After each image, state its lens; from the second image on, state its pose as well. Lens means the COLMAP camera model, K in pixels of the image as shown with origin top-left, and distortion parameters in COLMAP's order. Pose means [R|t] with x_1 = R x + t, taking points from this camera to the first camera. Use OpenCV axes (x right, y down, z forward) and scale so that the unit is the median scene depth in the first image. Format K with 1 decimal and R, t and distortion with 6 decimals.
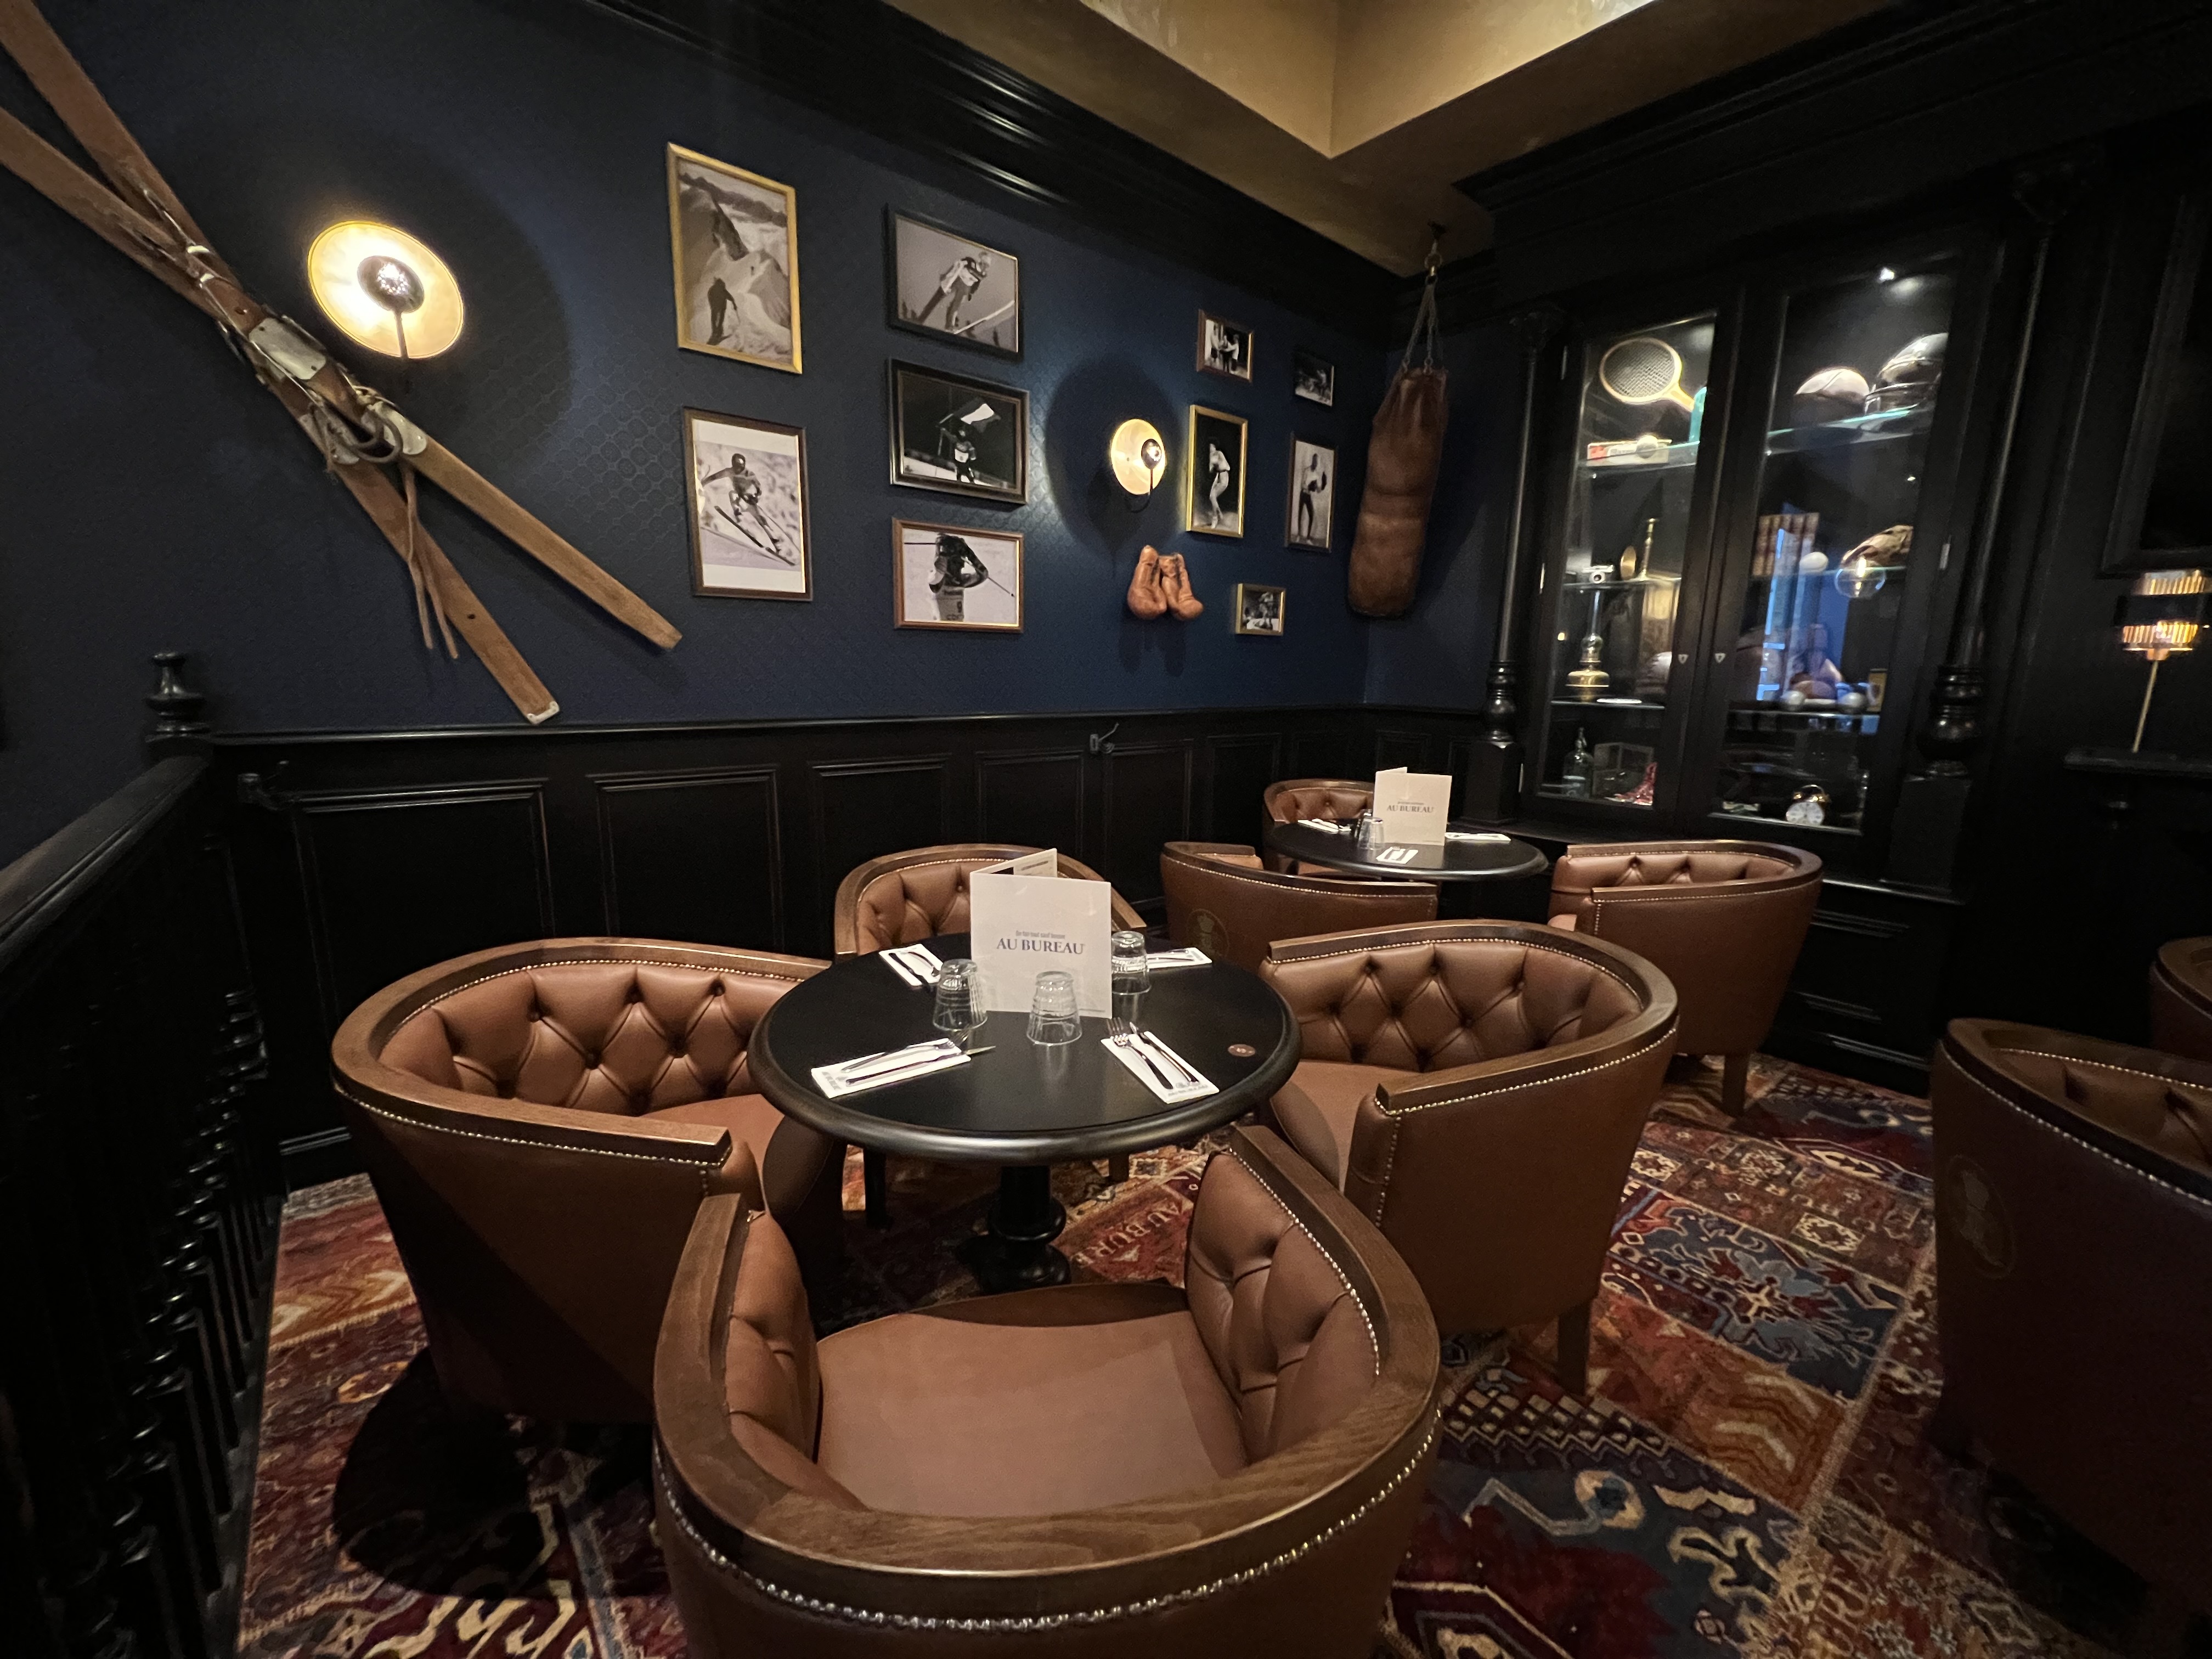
lens RADIAL K [[887.1, 0, 1107.3], [0, 887.1, 825.1], [0, 0, 1]] dist [-0.000455, 0.000242]
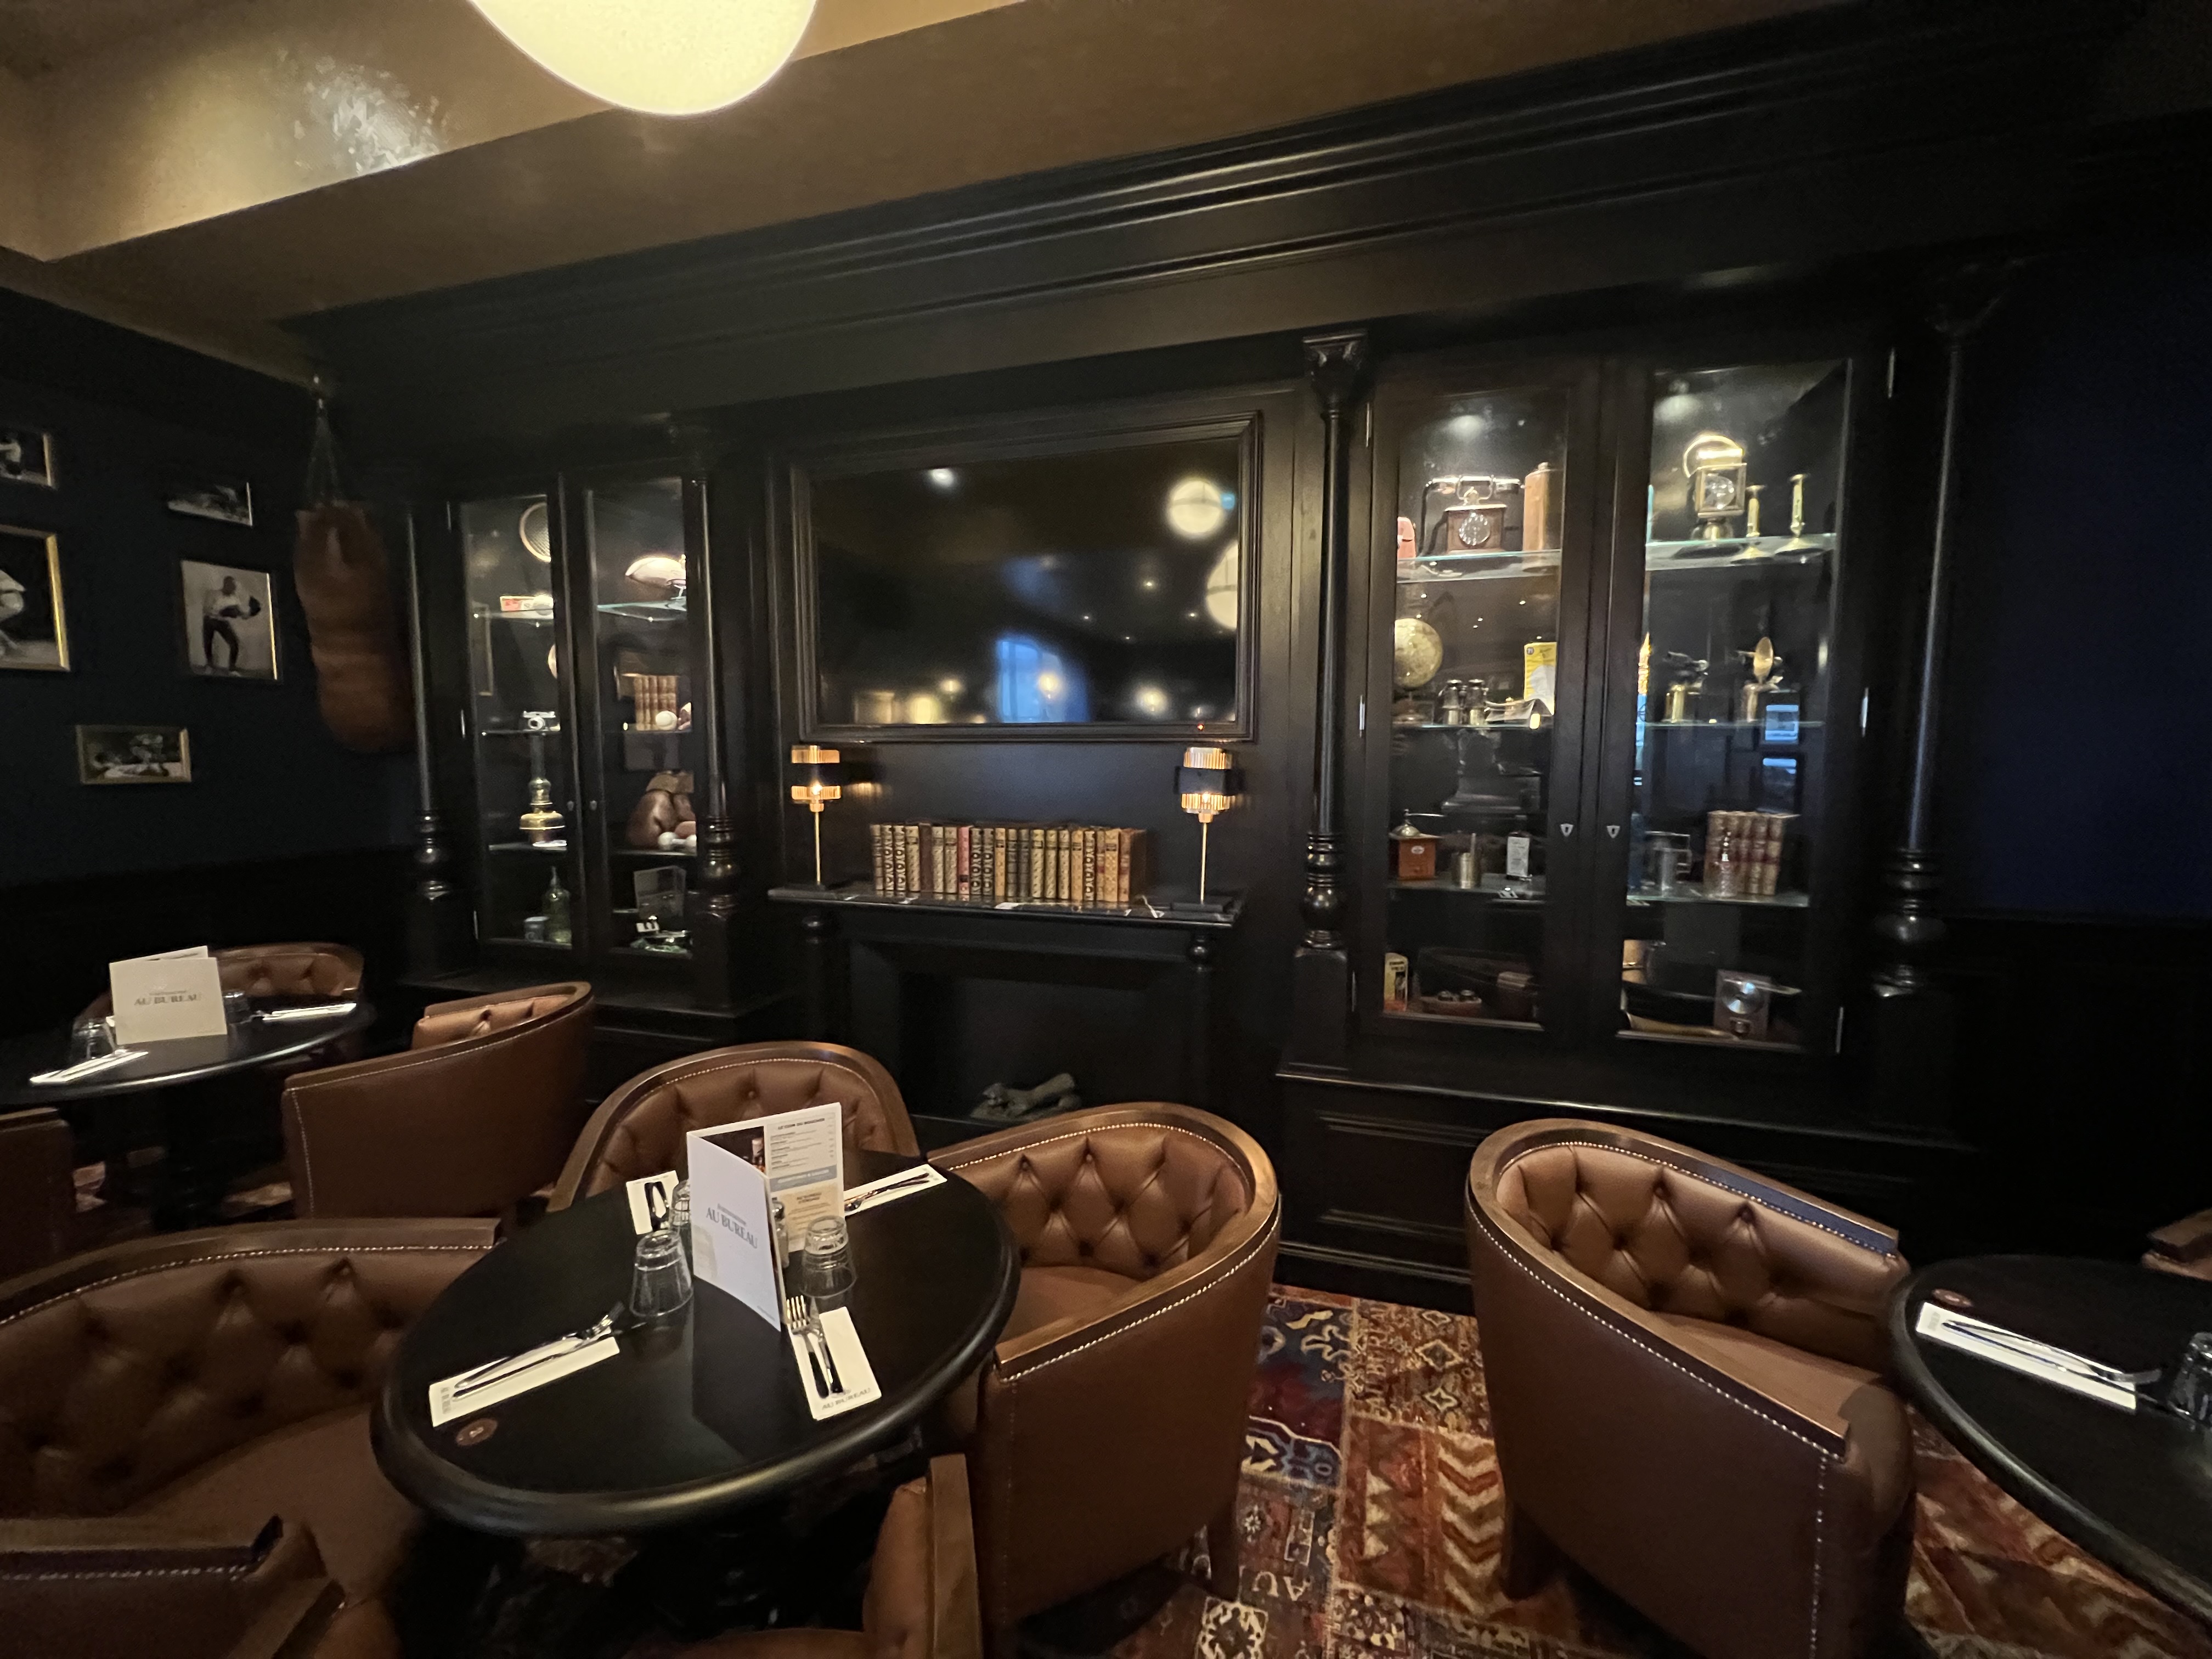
lens RADIAL K [[890.2, 0, 1105.1], [0, 890.2, 824.4], [0, 0, 1]] dist [0.001976, 0.000439]
pose [[0.844015, -0.063643, 0.532530, 0.645739], [0.112260, 0.991903, -0.059379, -0.033138], [-0.524439, 0.109898, 0.844326, -0.236038]]
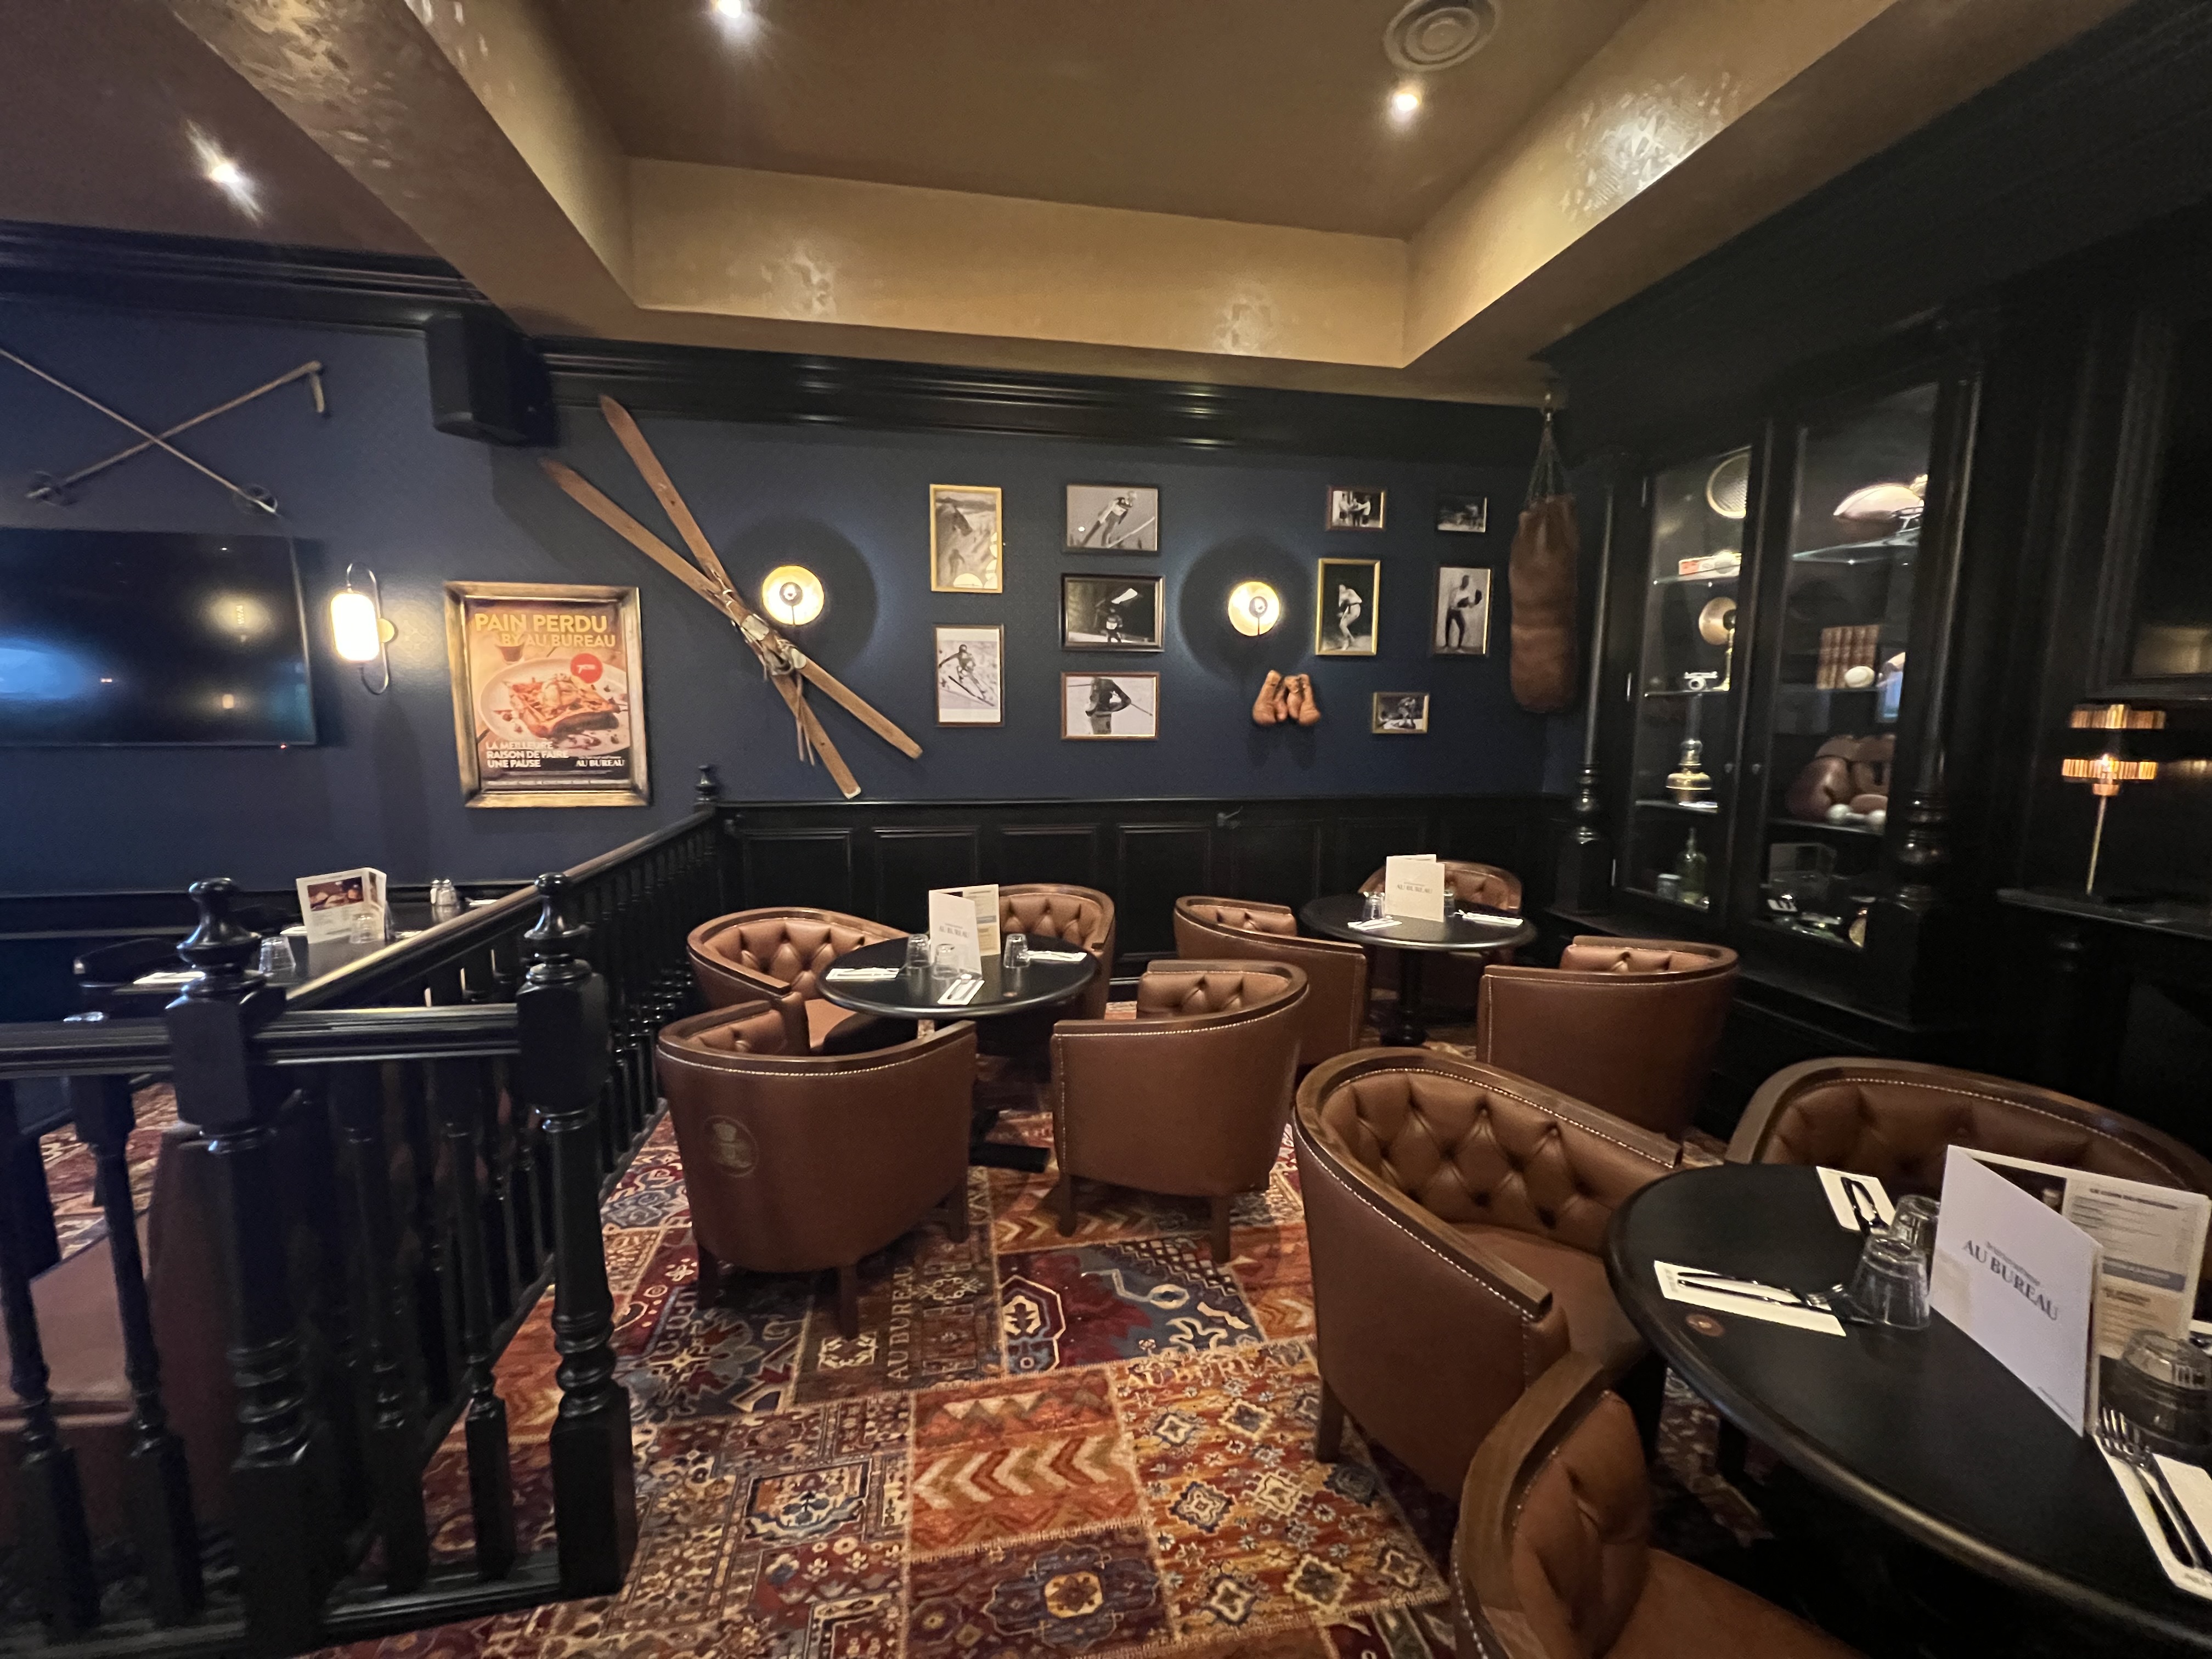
lens RADIAL K [[890.2, 0, 1105.1], [0, 890.2, 824.4], [0, 0, 1]] dist [0.001976, 0.000439]
pose [[0.865674, 0.051402, -0.497962, 0.563532], [-0.081442, 0.995924, -0.038776, -0.024207], [0.493939, 0.074123, 0.866331, -0.262550]]
